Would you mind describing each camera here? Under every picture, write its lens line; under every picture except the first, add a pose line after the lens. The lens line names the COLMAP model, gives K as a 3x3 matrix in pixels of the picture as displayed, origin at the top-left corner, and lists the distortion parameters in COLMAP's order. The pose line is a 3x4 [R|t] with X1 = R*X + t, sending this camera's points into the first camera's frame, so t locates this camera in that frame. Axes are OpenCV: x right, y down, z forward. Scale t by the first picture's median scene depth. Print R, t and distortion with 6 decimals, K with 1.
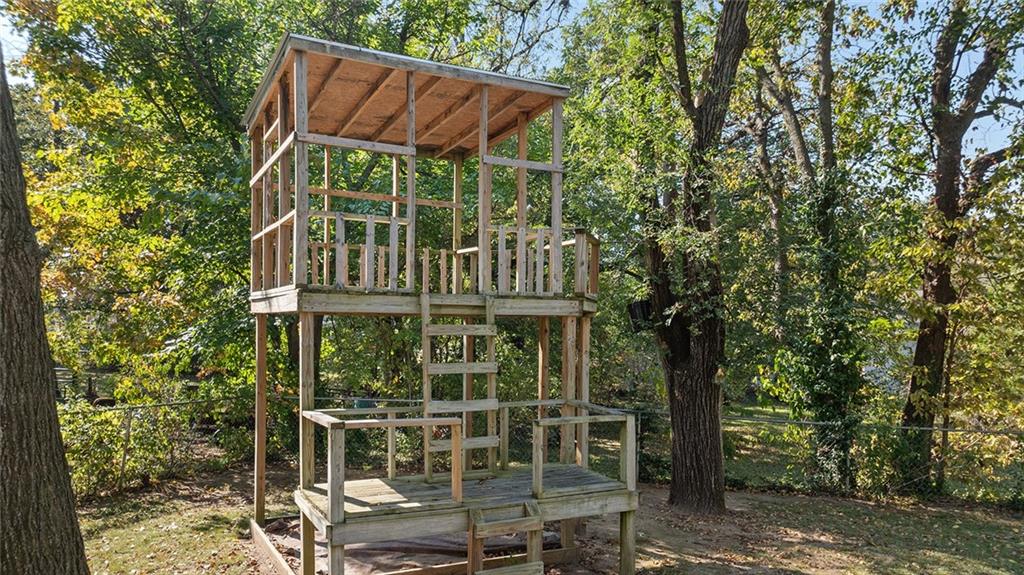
lens RADIAL K [[725.6, 0, 513.9], [0, 725.6, 335.5], [0, 0, 1]] dist [-0.040648, 0.042210]
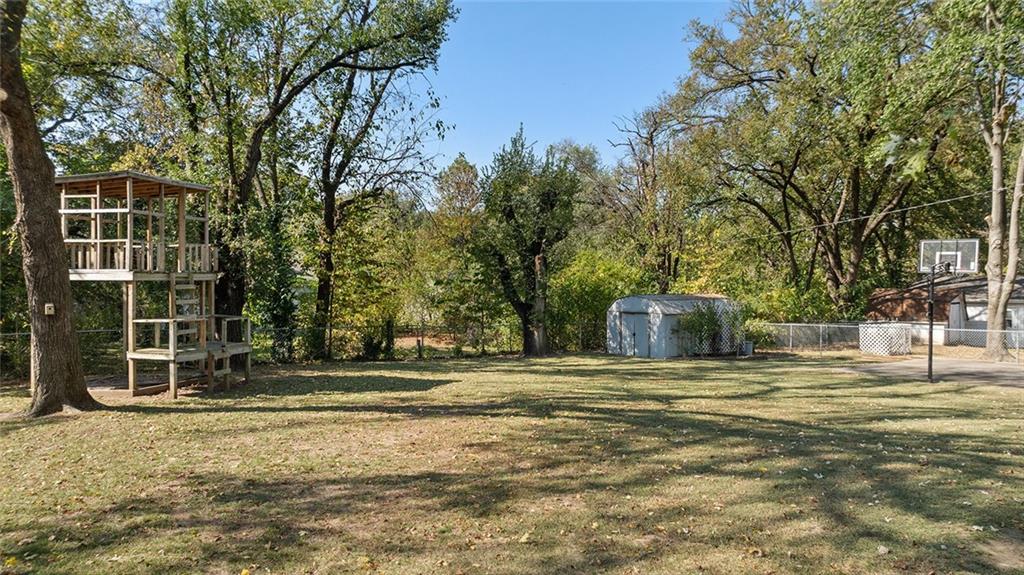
lens RADIAL K [[725.6, 0, 508.2], [0, 725.6, 282.0], [0, 0, 1]] dist [-0.040648, 0.042210]
pose [[0.670050, -0.009611, 0.742254, -0.651243], [0.013787, 0.999905, 0.000501, -0.004796], [-0.742188, 0.009898, 0.670119, -0.849904]]
